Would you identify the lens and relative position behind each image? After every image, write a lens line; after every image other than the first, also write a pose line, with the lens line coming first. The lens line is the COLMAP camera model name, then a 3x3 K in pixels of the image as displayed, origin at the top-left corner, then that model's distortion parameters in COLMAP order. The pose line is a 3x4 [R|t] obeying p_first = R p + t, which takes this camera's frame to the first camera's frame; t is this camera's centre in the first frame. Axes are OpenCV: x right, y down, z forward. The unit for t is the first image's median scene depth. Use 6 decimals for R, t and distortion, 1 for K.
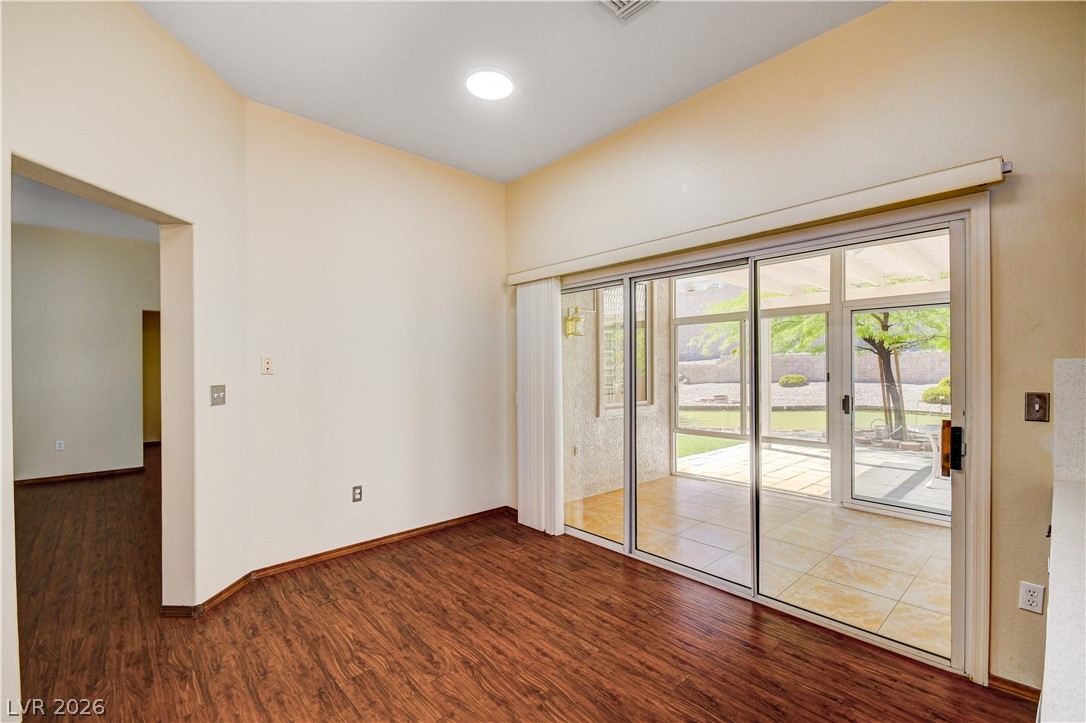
lens RADIAL K [[473.1, 0, 545.1], [0, 473.1, 363.9], [0, 0, 1]] dist [-0.001197, -0.001438]
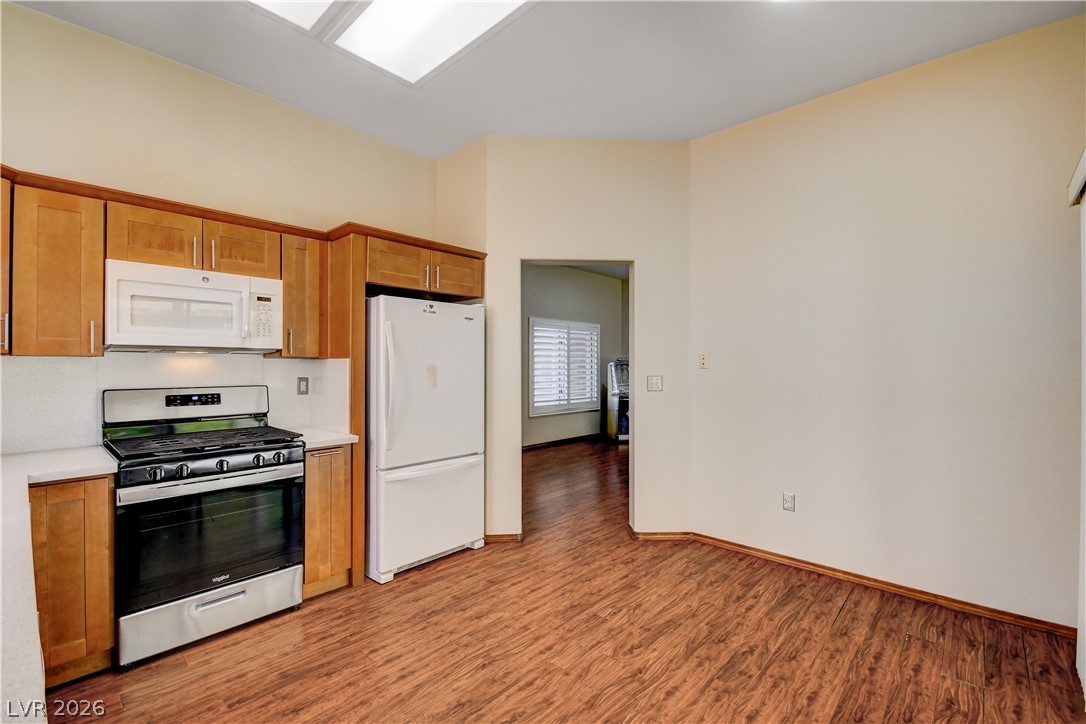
lens RADIAL K [[473.1, 0, 553.0], [0, 473.1, 364.4], [0, 0, 1]] dist [-0.001197, -0.001438]
pose [[0.085320, 0.009900, -0.996304, 0.594437], [0.003060, 0.999943, 0.010198, -0.013625], [0.996349, -0.003919, 0.085285, 0.552741]]
